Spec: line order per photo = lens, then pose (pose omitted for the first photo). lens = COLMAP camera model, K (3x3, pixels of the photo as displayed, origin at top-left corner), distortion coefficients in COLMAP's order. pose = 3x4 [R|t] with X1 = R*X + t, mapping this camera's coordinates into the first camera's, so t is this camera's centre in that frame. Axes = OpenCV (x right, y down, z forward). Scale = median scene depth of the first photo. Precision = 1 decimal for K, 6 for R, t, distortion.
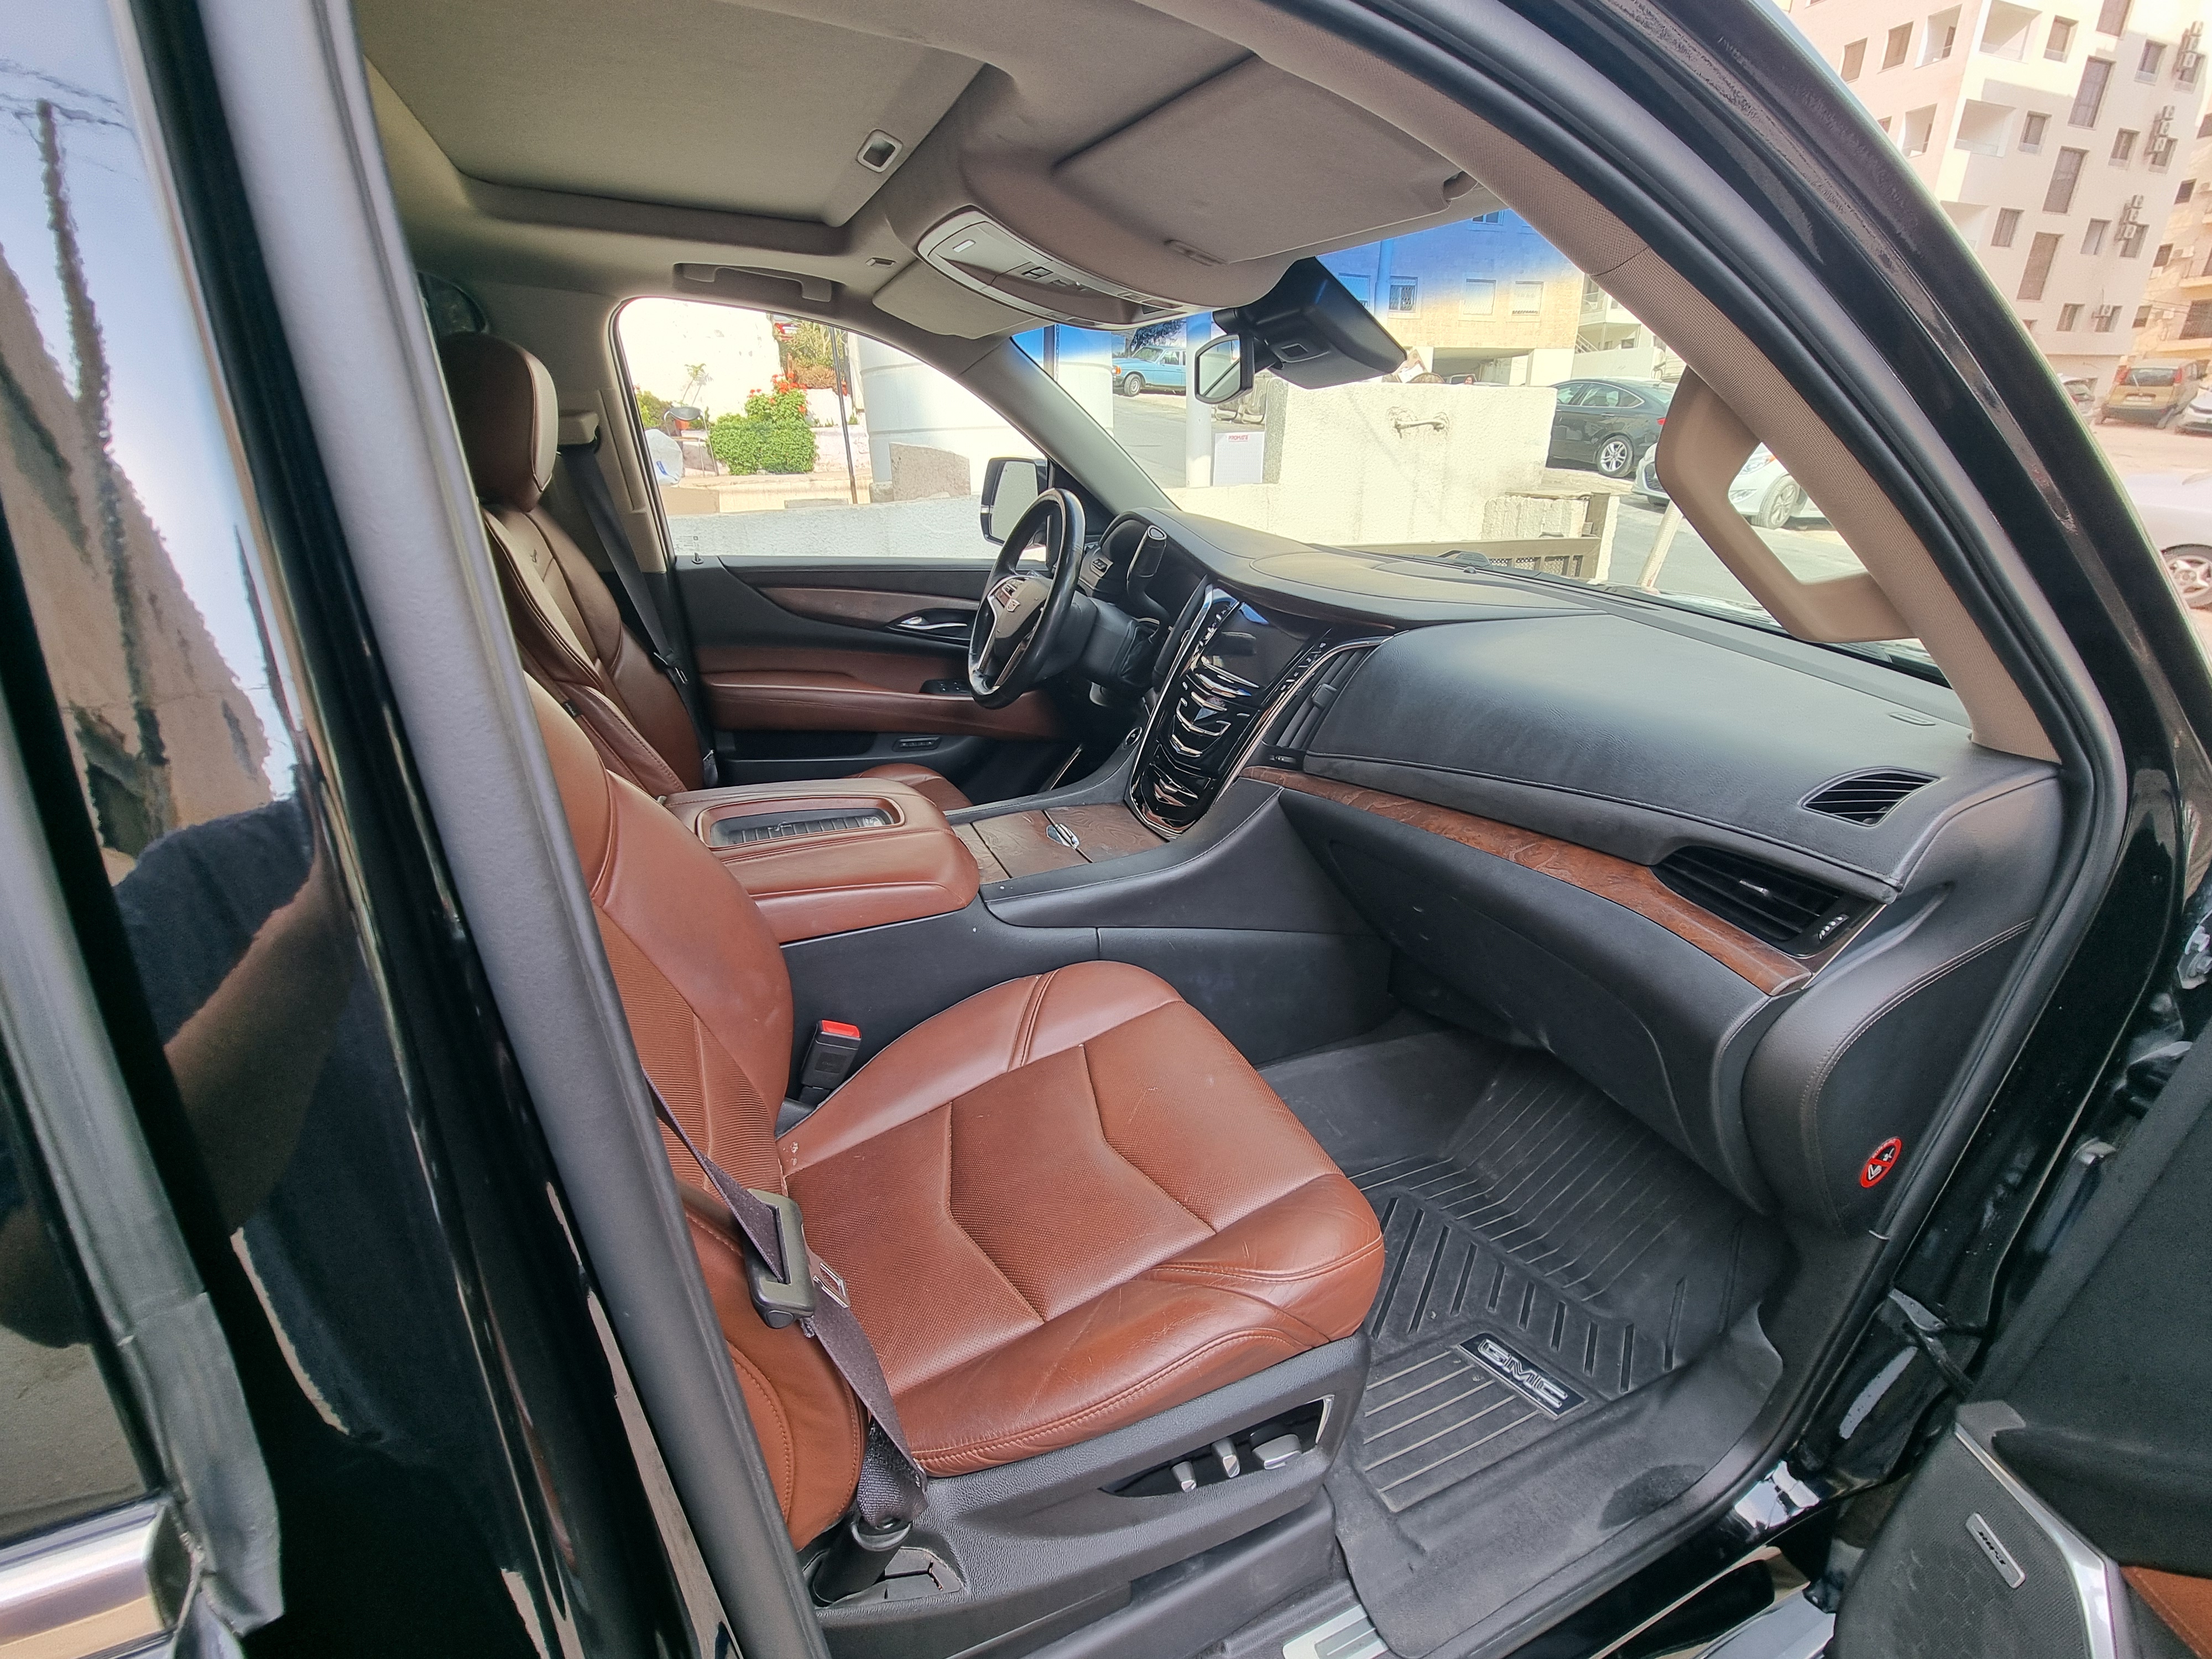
lens RADIAL K [[907.4, 0, 1093.5], [0, 907.4, 840.5], [0, 0, 1]] dist [-0.001384, -0.000900]
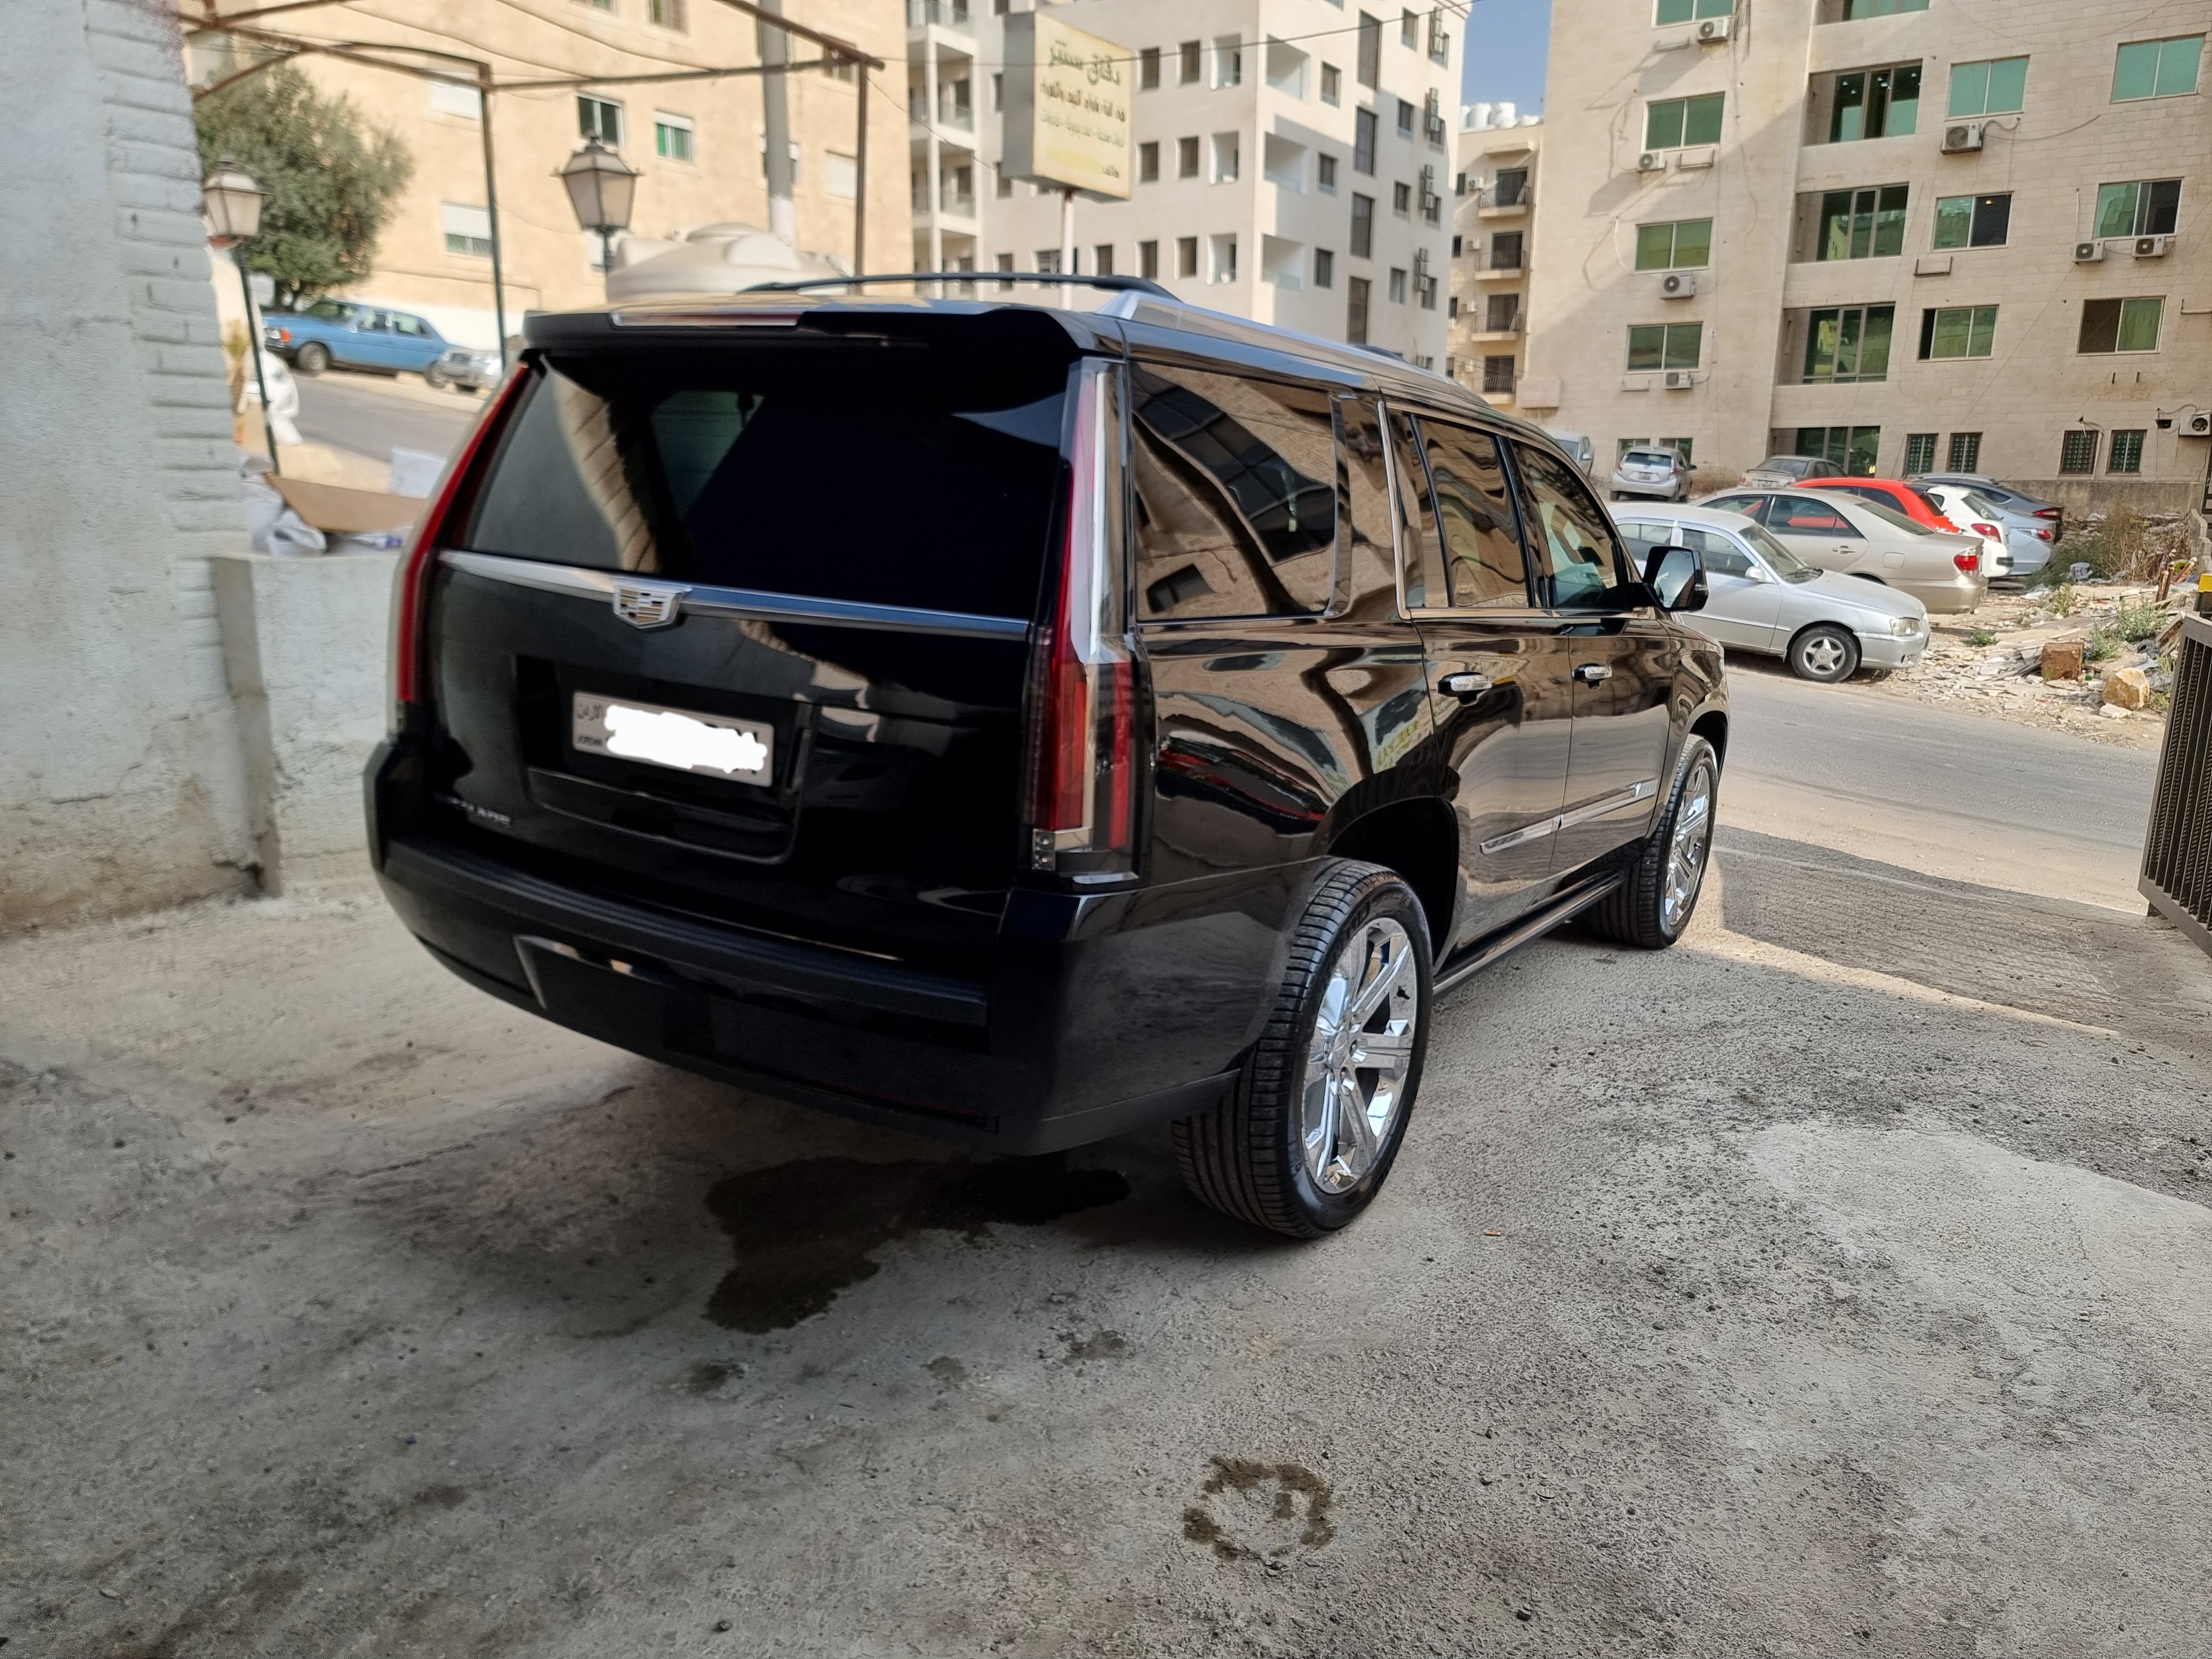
lens RADIAL K [[1509.3, 0, 1104.2], [0, 1509.3, 830.4], [0, 0, 1]] dist [0.046628, -0.000195]
pose [[0.841257, -0.092129, 0.532728, -0.061124], [0.183243, 0.975637, -0.120642, 0.030838], [-0.508635, 0.199109, 0.837643, -0.073582]]
